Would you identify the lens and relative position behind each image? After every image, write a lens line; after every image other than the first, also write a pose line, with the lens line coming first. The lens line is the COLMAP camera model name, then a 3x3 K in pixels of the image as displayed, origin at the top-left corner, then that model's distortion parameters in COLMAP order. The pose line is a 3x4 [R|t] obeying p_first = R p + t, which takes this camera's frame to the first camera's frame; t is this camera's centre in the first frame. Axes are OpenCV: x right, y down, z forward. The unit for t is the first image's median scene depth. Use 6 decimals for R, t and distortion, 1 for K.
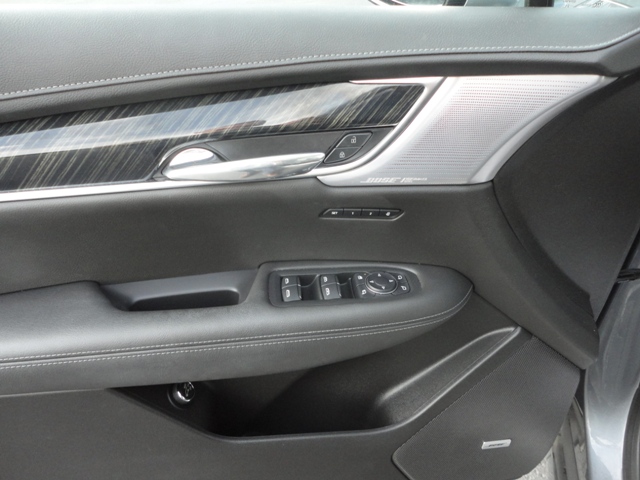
lens RADIAL K [[433.6, 0, 320.0], [0, 433.6, 240.0], [0, 0, 1]] dist [-0.000381, -0.000224]
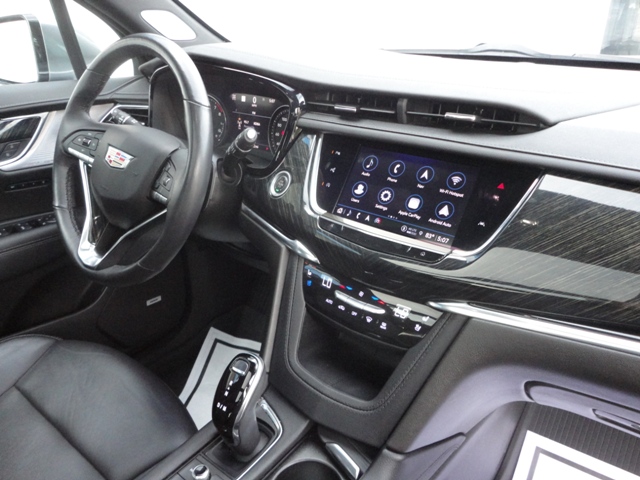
lens RADIAL K [[468.7, 0, 320.0], [0, 468.7, 240.0], [0, 0, 1]] dist [-0.000579, 0.002177]
pose [[0.715583, -0.284269, 0.638069, -0.412249], [0.336322, 0.940811, 0.041966, 0.570083], [-0.612232, 0.184566, 0.768835, -1.479852]]
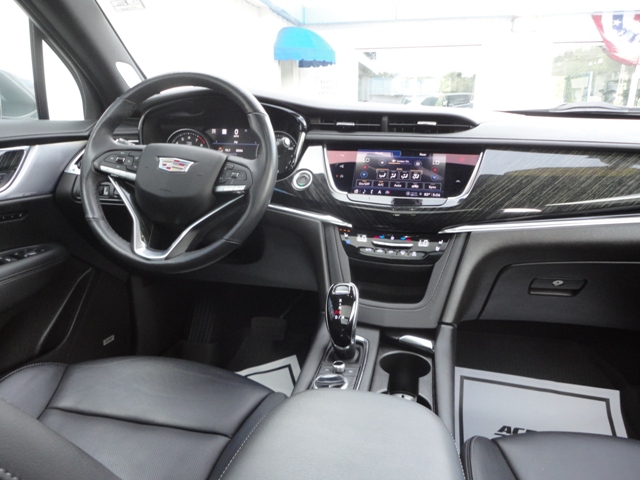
lens RADIAL K [[468.7, 0, 320.0], [0, 468.7, 240.0], [0, 0, 1]] dist [-0.000579, 0.002177]
pose [[0.333439, -0.218944, 0.916996, -1.481911], [0.445386, 0.893858, 0.051468, 0.581501], [-0.830933, 0.391256, 0.395562, -0.986859]]
